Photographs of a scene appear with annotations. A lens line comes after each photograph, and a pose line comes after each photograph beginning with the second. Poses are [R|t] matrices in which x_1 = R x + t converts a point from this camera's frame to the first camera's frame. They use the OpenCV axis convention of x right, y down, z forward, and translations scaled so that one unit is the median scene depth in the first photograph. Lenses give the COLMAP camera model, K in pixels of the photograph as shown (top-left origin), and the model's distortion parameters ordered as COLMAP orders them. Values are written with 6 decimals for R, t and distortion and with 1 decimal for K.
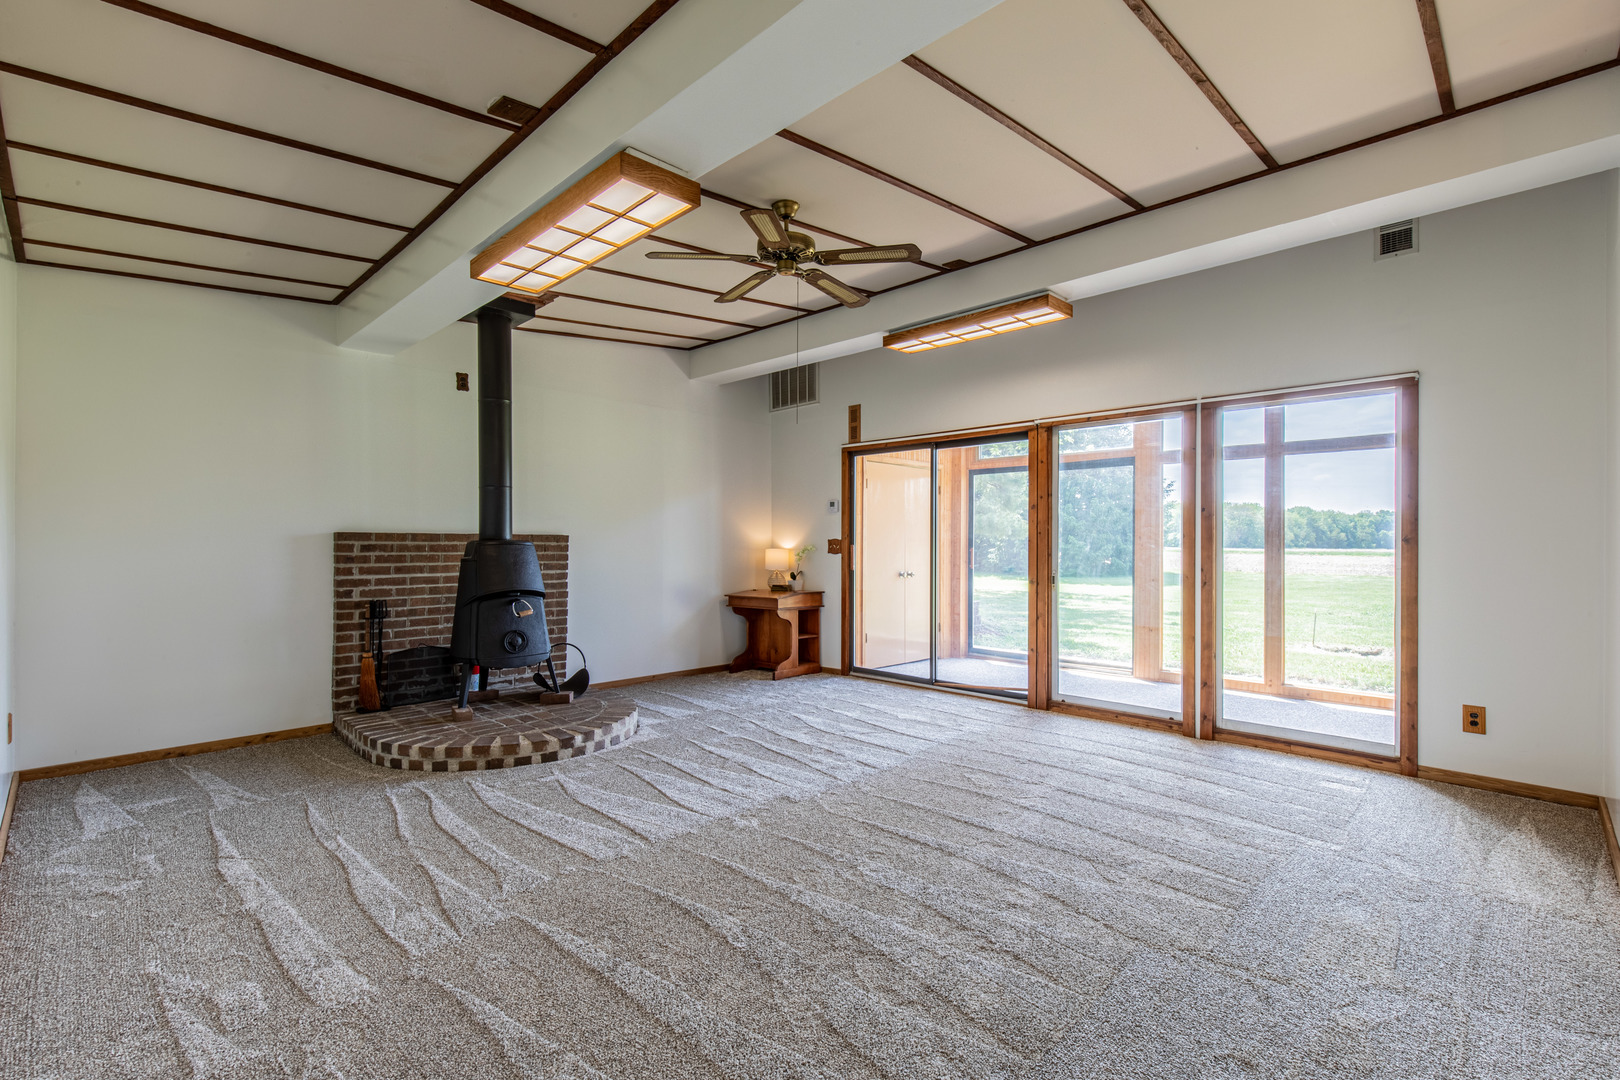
lens RADIAL K [[732.2, 0, 838.5], [0, 732.2, 540.9], [0, 0, 1]] dist [0.004529, 0.001064]
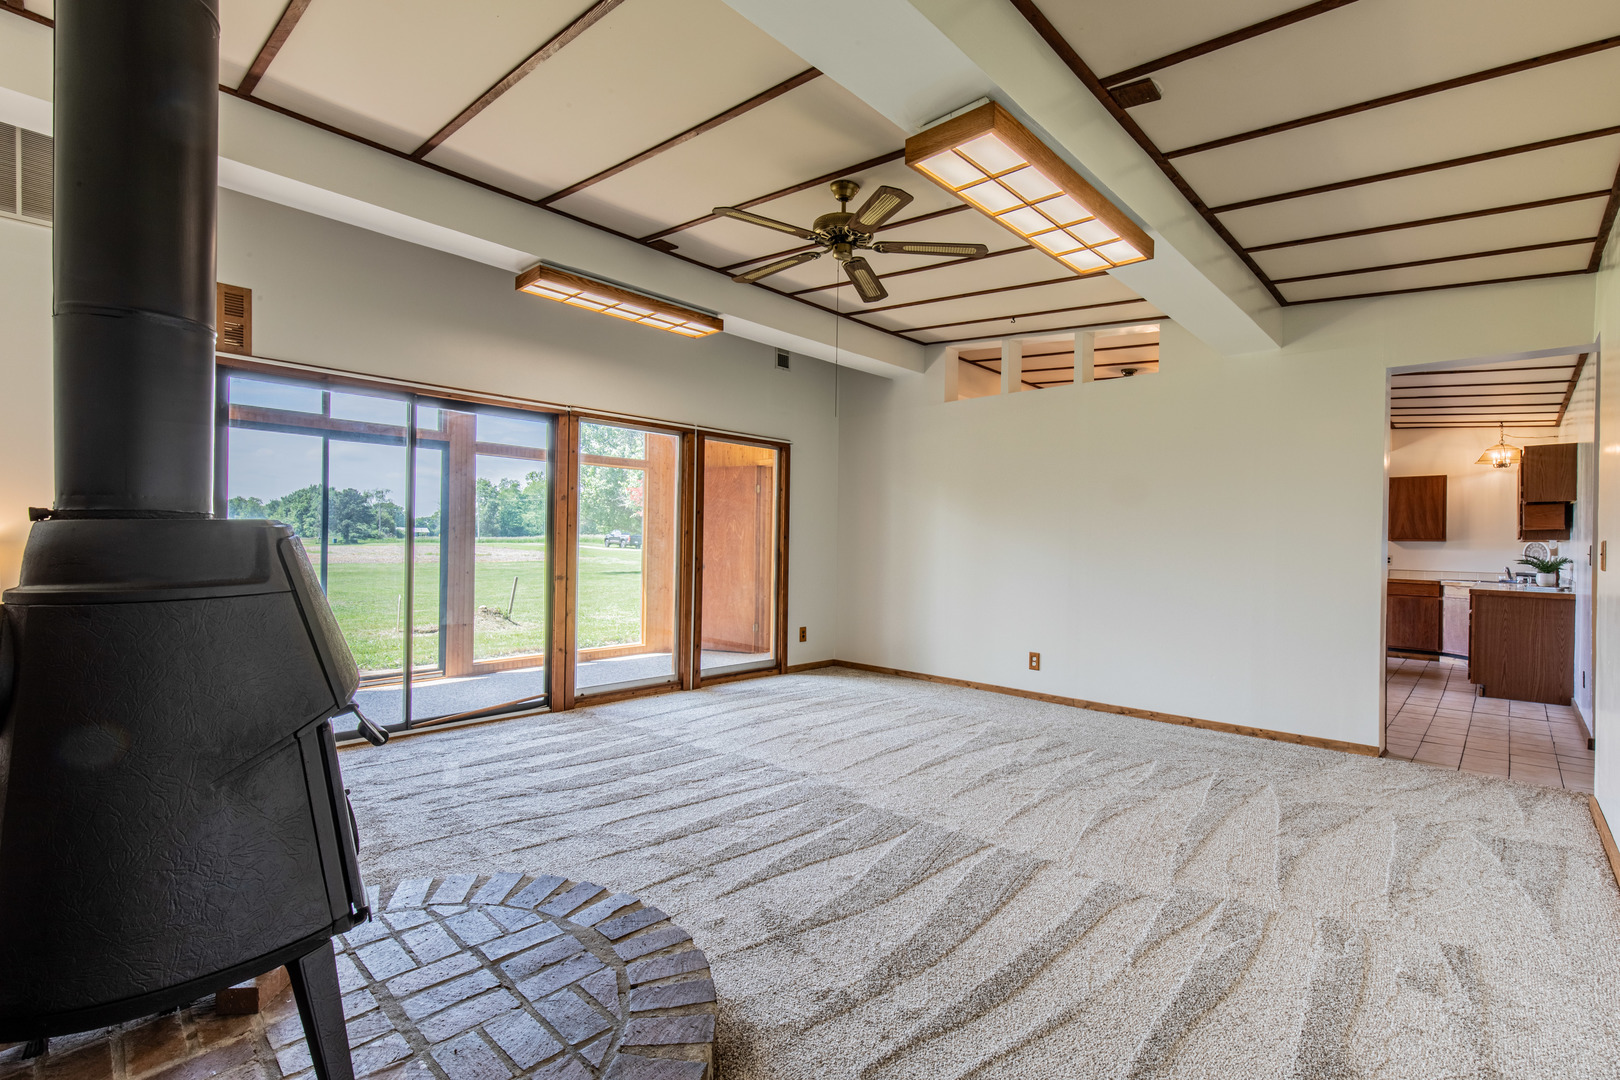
lens RADIAL K [[750.8, 0, 810.0], [0, 750.8, 540.0], [0, 0, 1]] dist [0.064644, 0.000049]
pose [[-0.018238, -0.002582, 0.999830, -0.729327], [-0.021501, 0.999766, 0.002189, -0.000325], [-0.999602, -0.021458, -0.018290, 0.717868]]
